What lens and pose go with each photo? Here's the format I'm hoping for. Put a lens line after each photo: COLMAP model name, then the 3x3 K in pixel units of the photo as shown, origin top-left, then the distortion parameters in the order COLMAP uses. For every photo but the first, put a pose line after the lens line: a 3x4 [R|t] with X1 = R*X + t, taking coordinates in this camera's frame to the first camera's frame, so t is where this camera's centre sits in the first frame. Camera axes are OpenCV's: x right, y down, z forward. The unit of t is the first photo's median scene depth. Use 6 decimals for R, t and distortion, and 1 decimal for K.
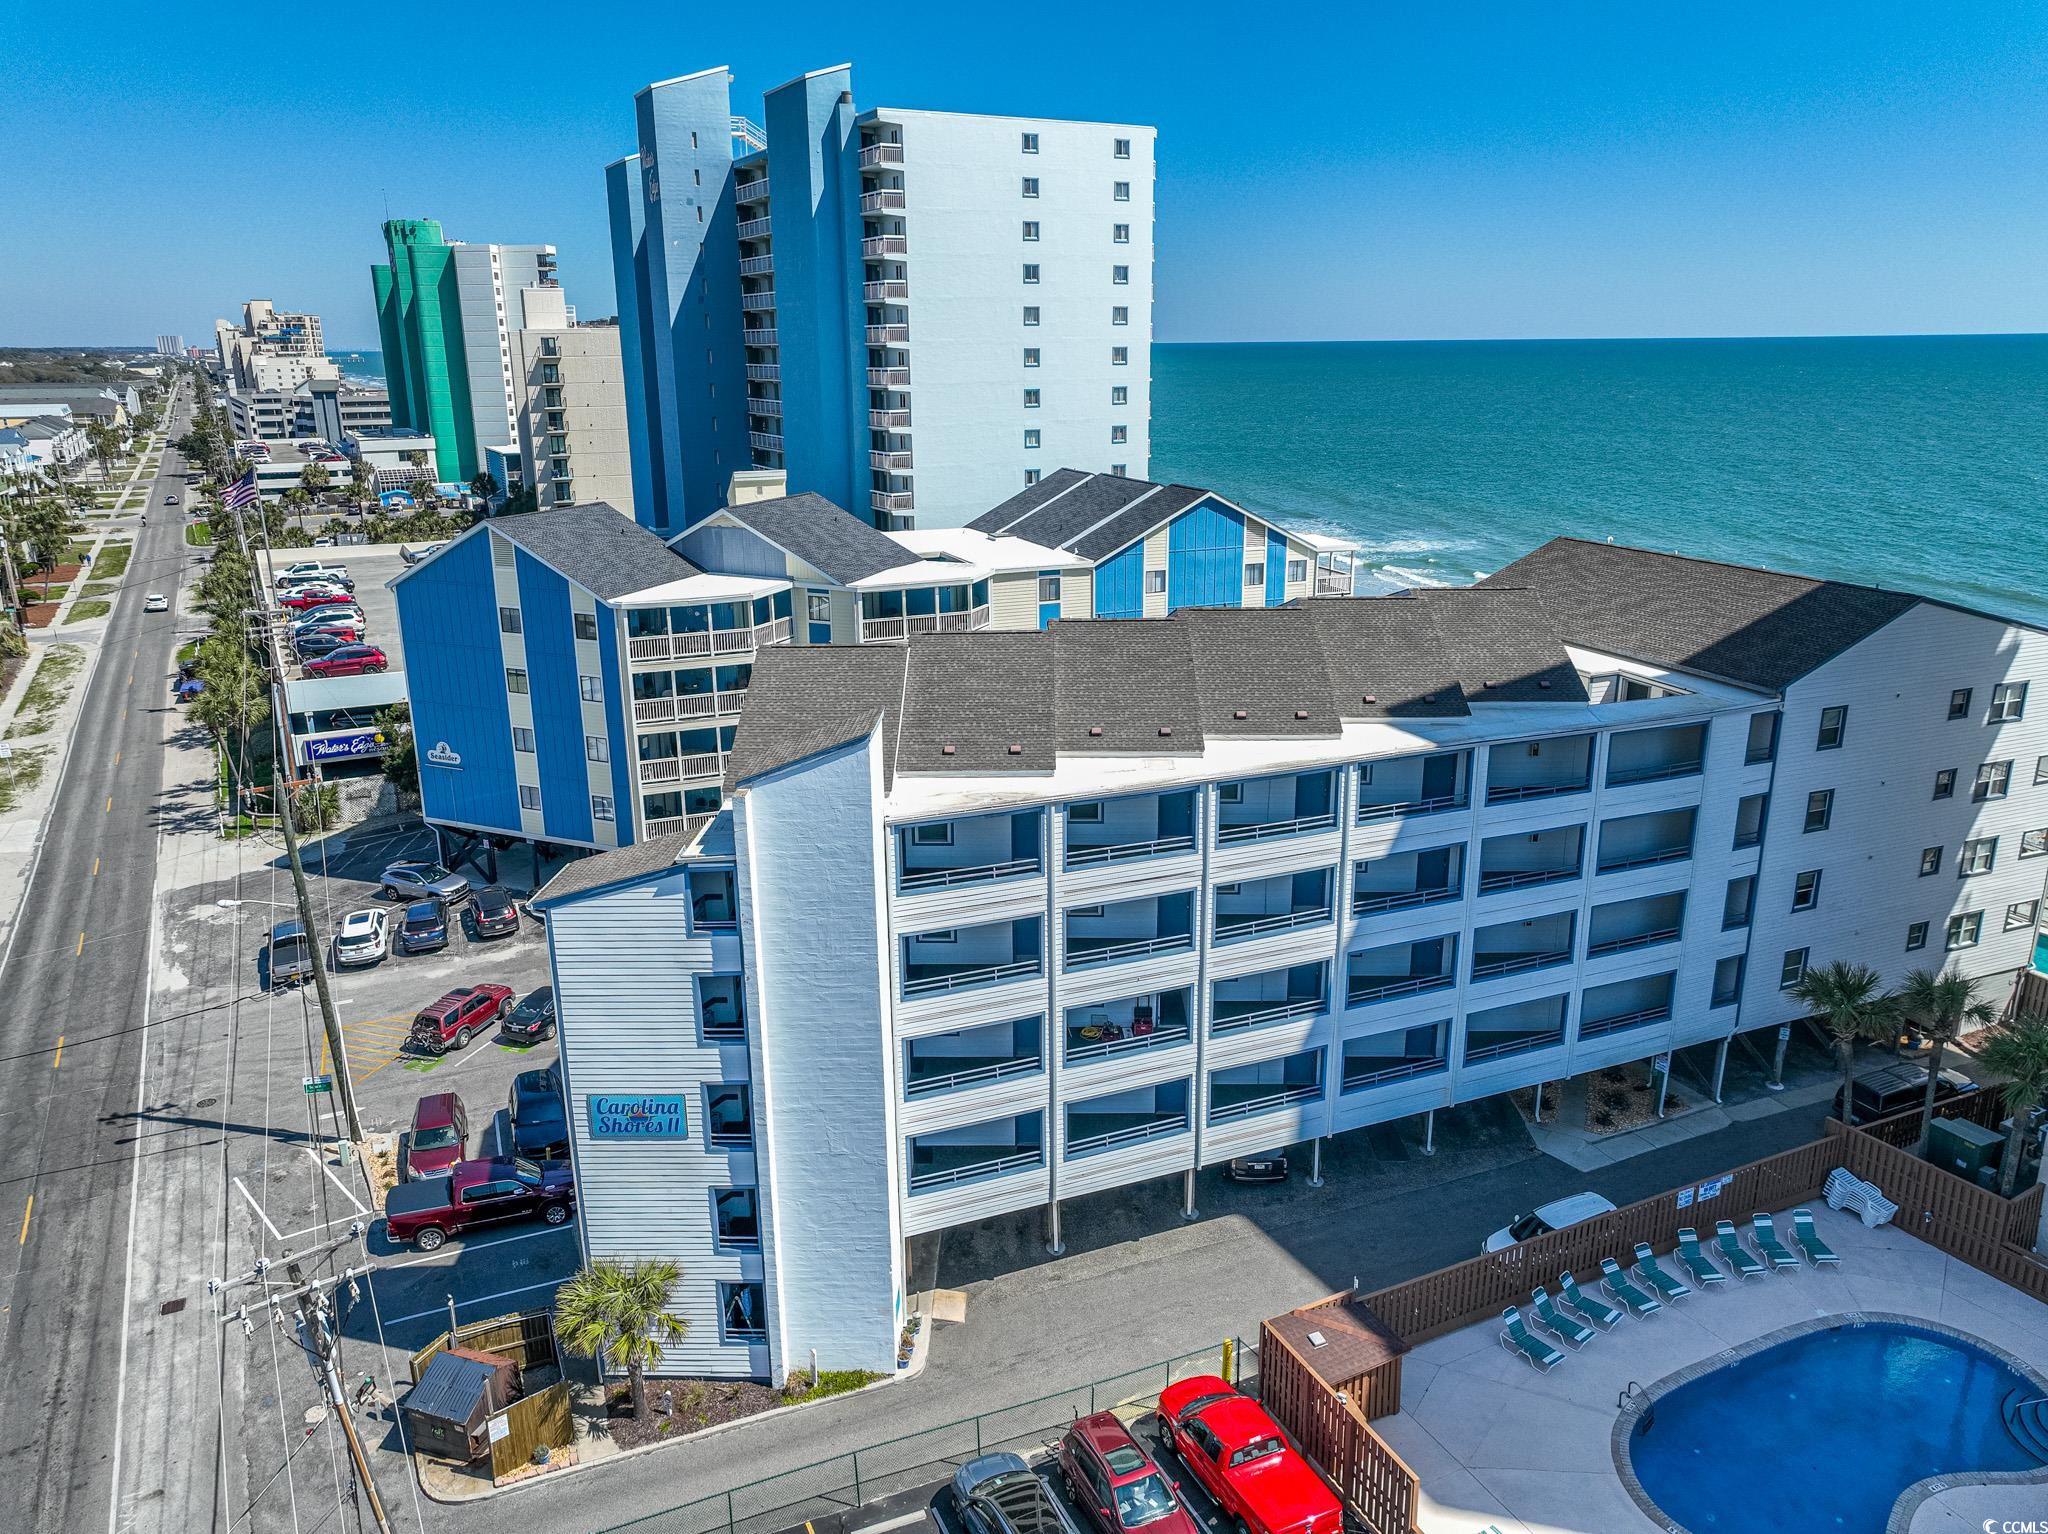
lens RADIAL K [[1440.9, 0, 1020.8], [0, 1440.9, 762.8], [0, 0, 1]] dist [-0.003875, 0.020207]
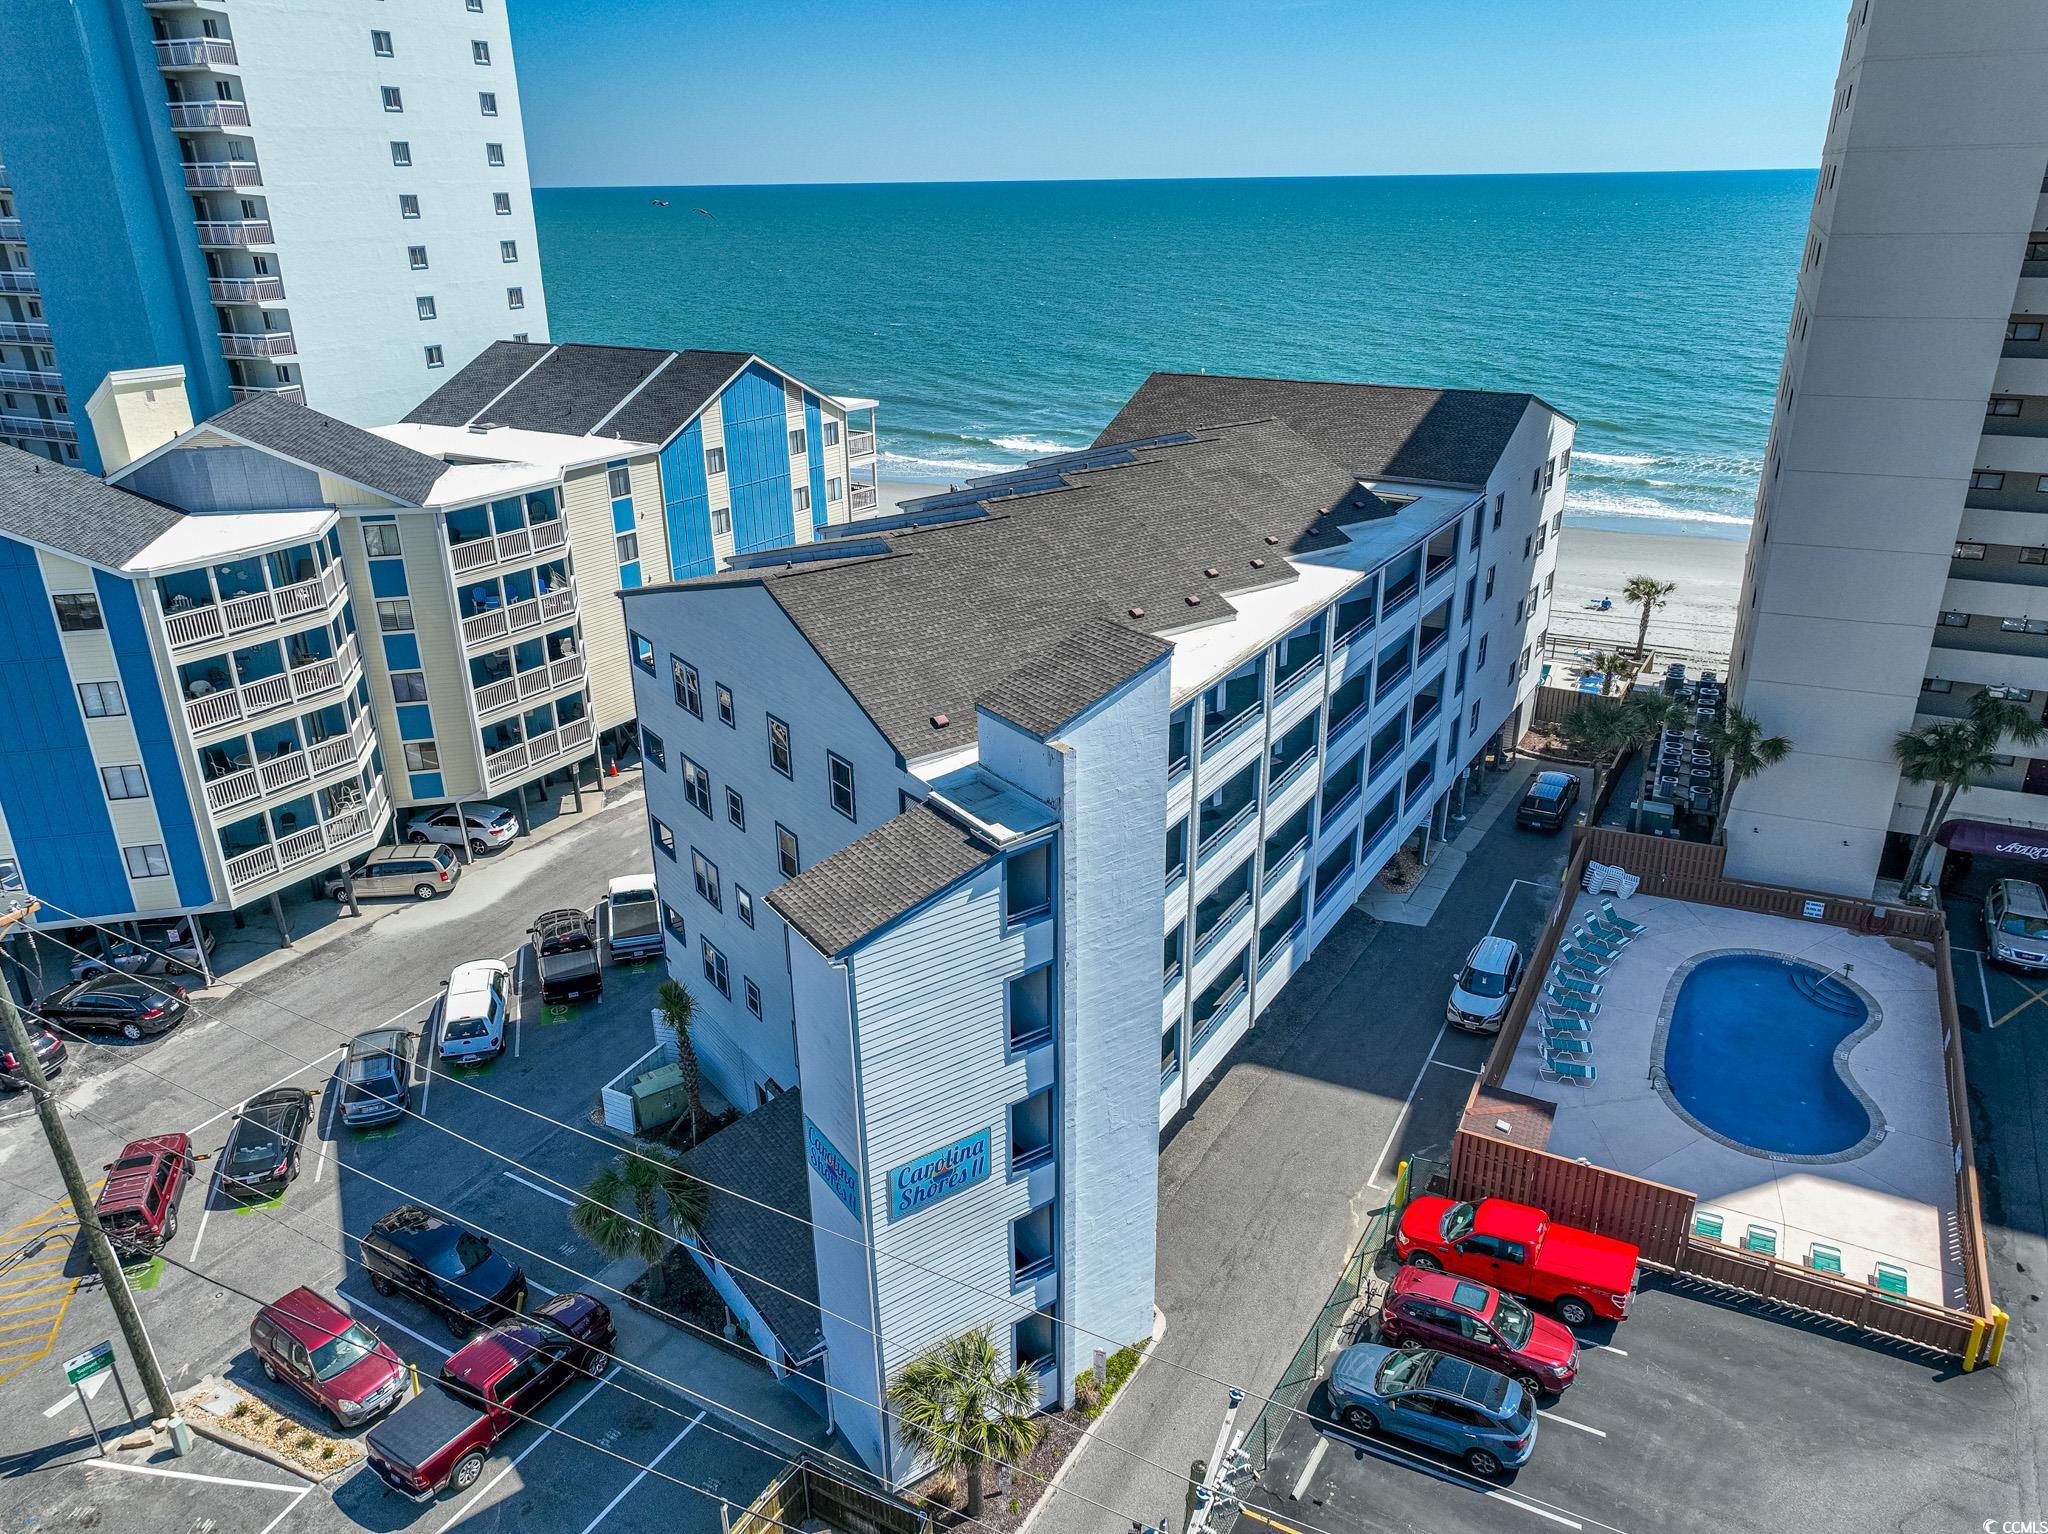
lens RADIAL K [[1440.9, 0, 1020.8], [0, 1440.9, 762.8], [0, 0, 1]] dist [-0.003875, 0.020207]
pose [[0.804518, -0.224846, 0.549722, -0.335170], [0.172481, 0.974131, 0.146011, -0.047152], [-0.568331, -0.022652, 0.822488, 0.172892]]
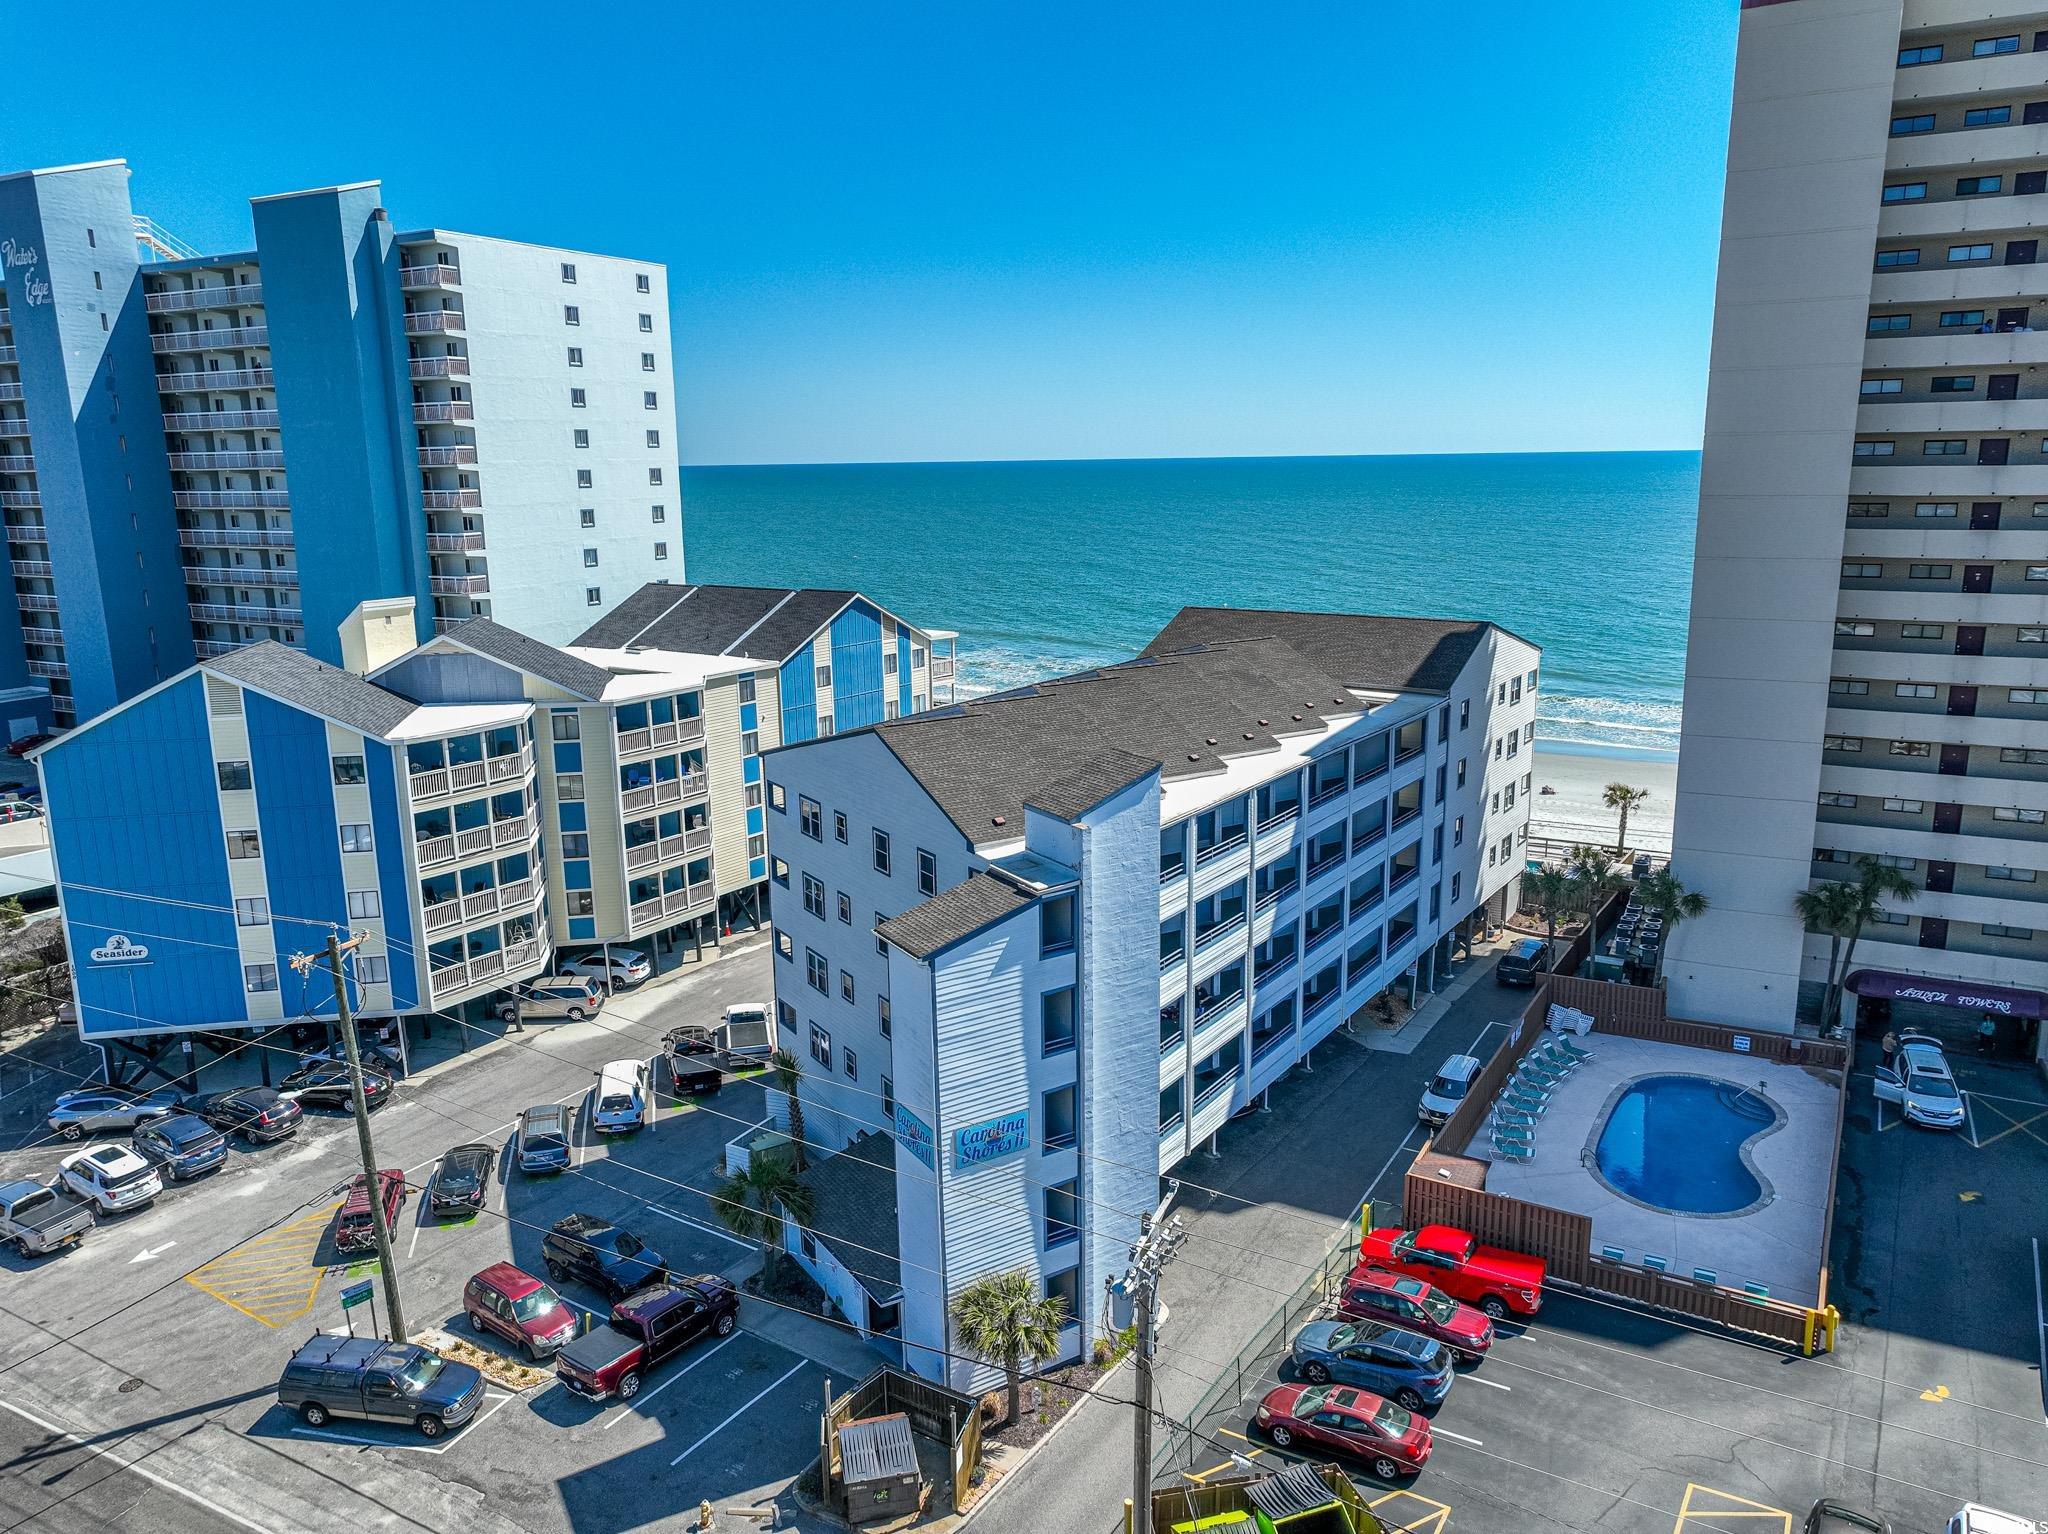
lens RADIAL K [[1440.9, 0, 1020.8], [0, 1440.9, 762.8], [0, 0, 1]] dist [-0.003875, 0.020207]
pose [[0.833734, -0.117572, 0.539503, -0.437669], [0.162197, 0.986110, -0.035755, 0.001952], [-0.527806, 0.117316, 0.841224, 0.014056]]
